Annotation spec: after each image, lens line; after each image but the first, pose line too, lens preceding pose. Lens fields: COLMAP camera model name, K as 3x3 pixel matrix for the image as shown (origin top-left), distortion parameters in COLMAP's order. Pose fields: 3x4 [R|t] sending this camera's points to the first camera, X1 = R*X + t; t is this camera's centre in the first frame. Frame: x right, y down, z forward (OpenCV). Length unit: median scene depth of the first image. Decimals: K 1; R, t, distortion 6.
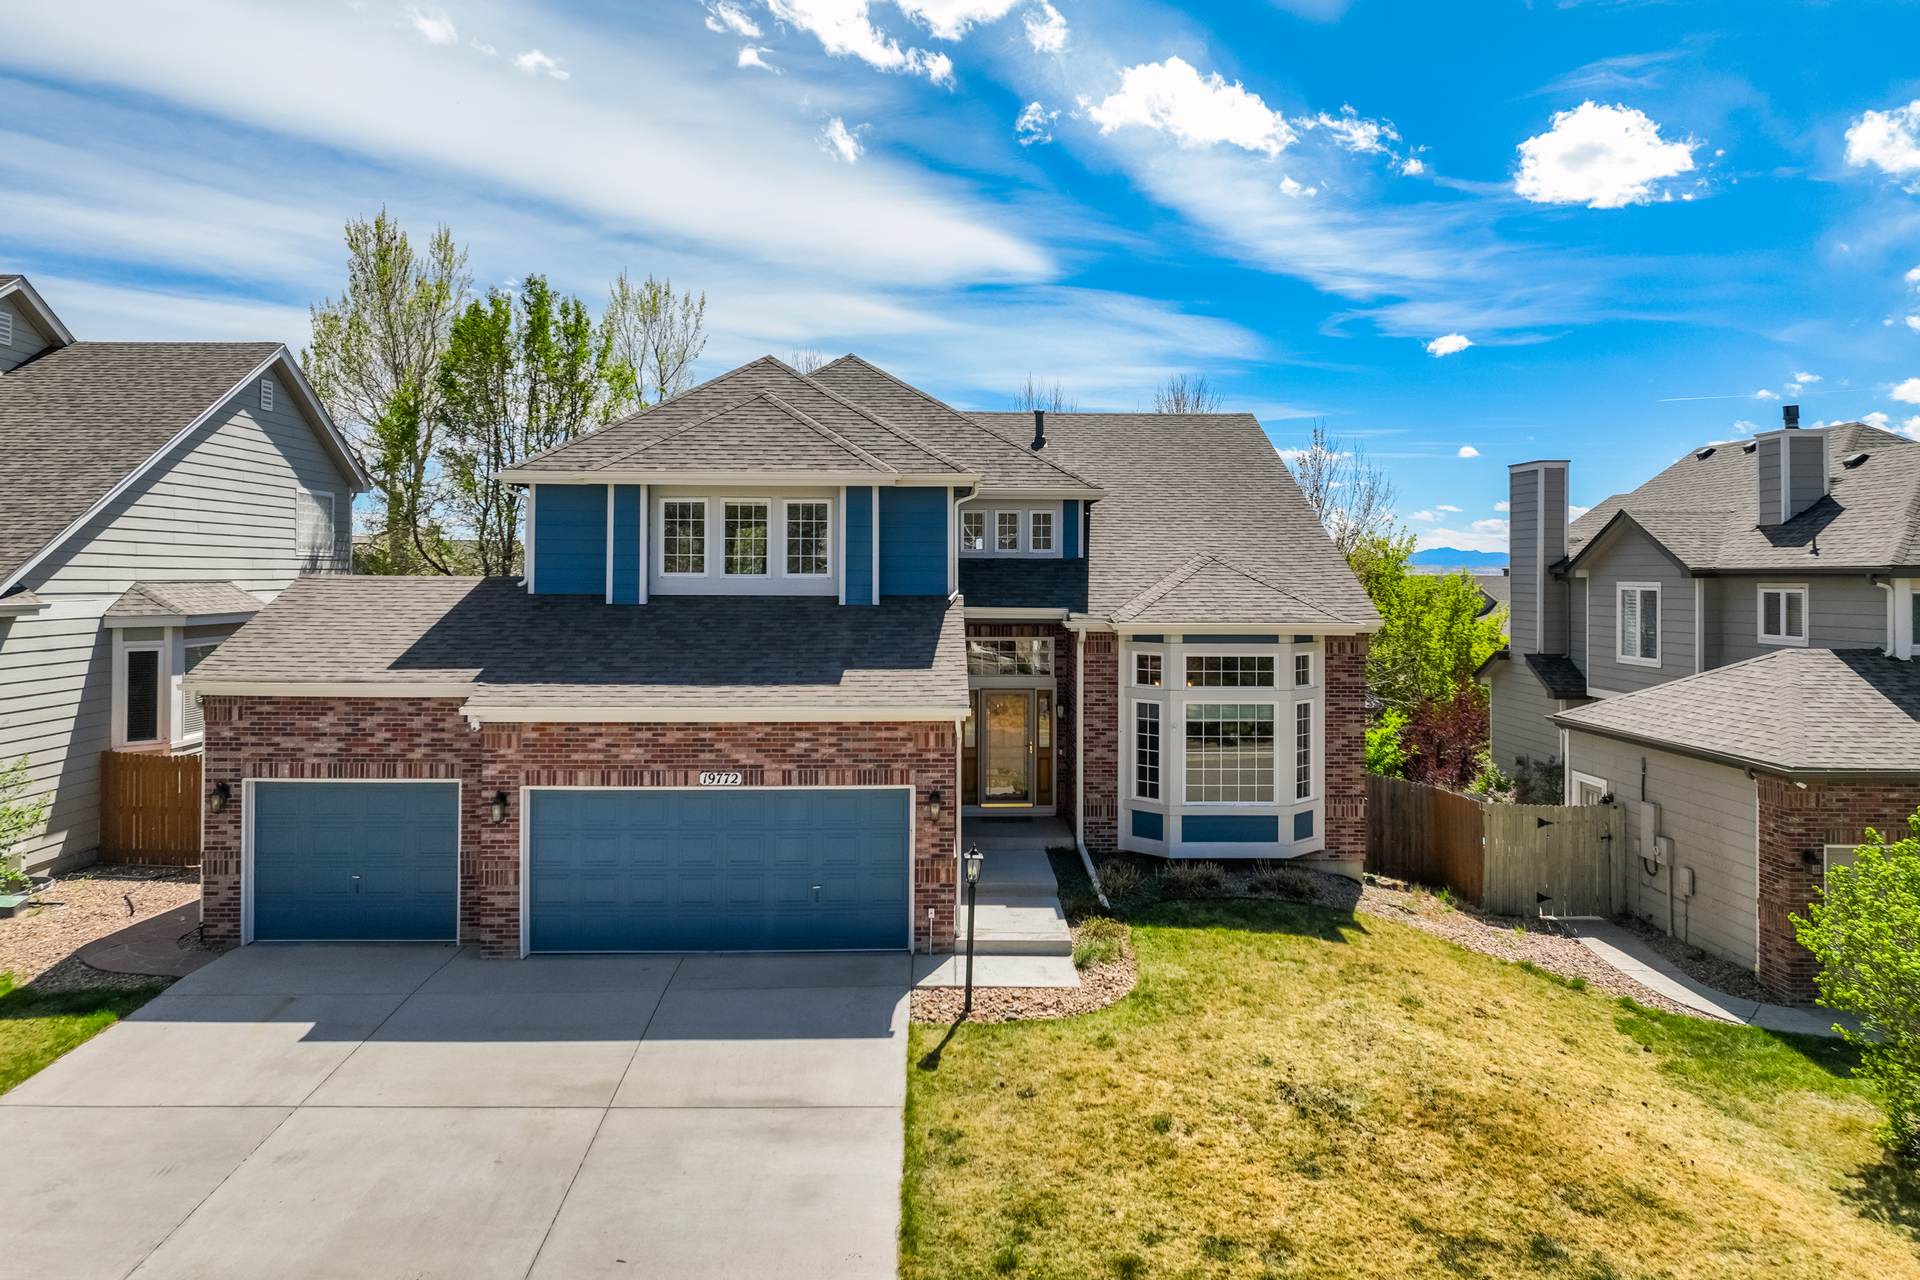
lens RADIAL K [[1443.6, 0, 957.9], [0, 1443.6, 613.5], [0, 0, 1]] dist [0.003814, 0.003643]
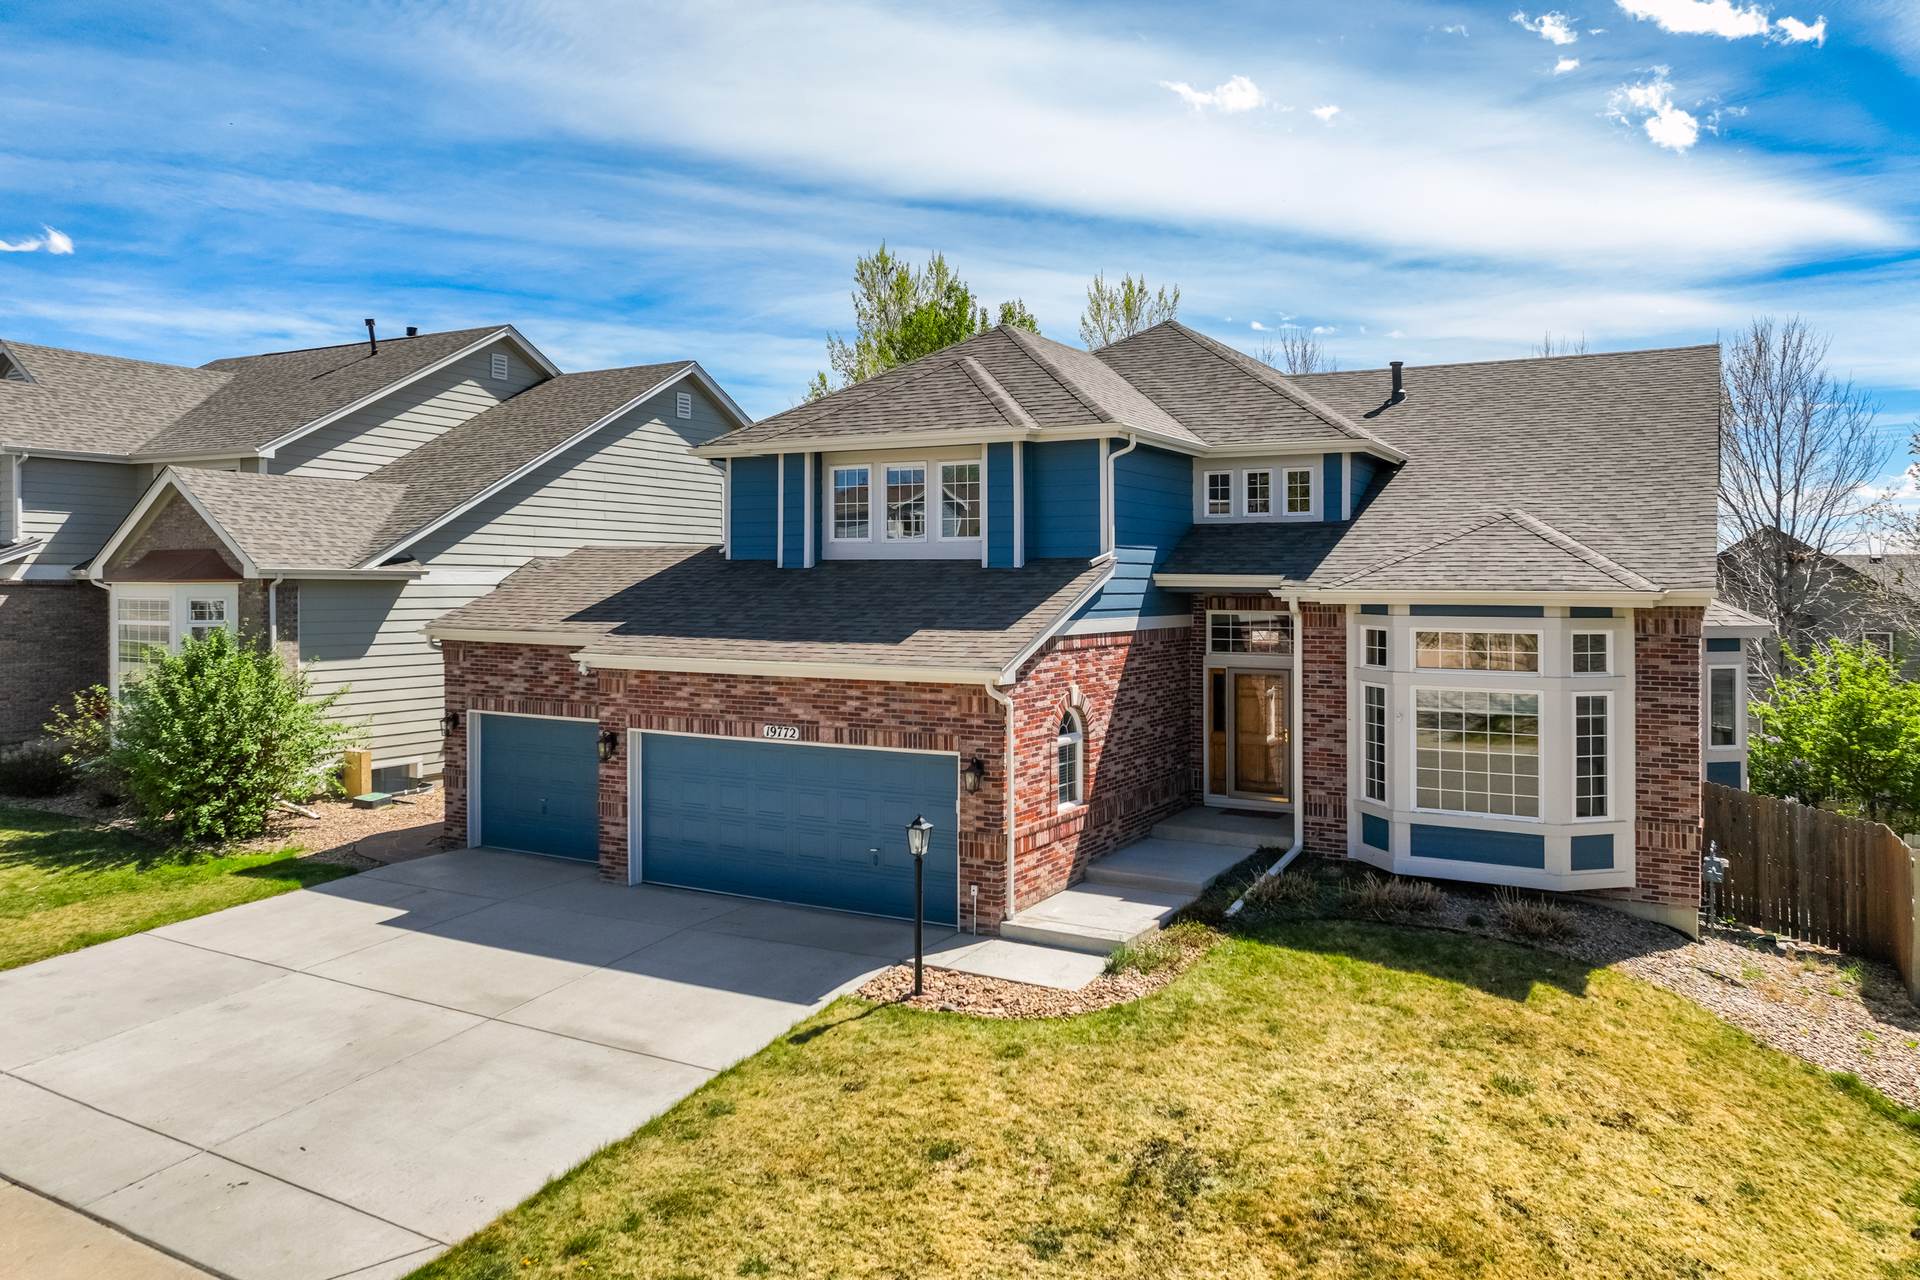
lens RADIAL K [[1335.7, 0, 923.3], [0, 1335.7, 635.9], [0, 0, 1]] dist [-0.005059, 0.021458]
pose [[0.845302, 0.017630, -0.533997, 0.416578], [-0.012895, 0.999837, 0.012597, 0.033266], [0.534133, -0.003762, 0.845392, 0.258195]]
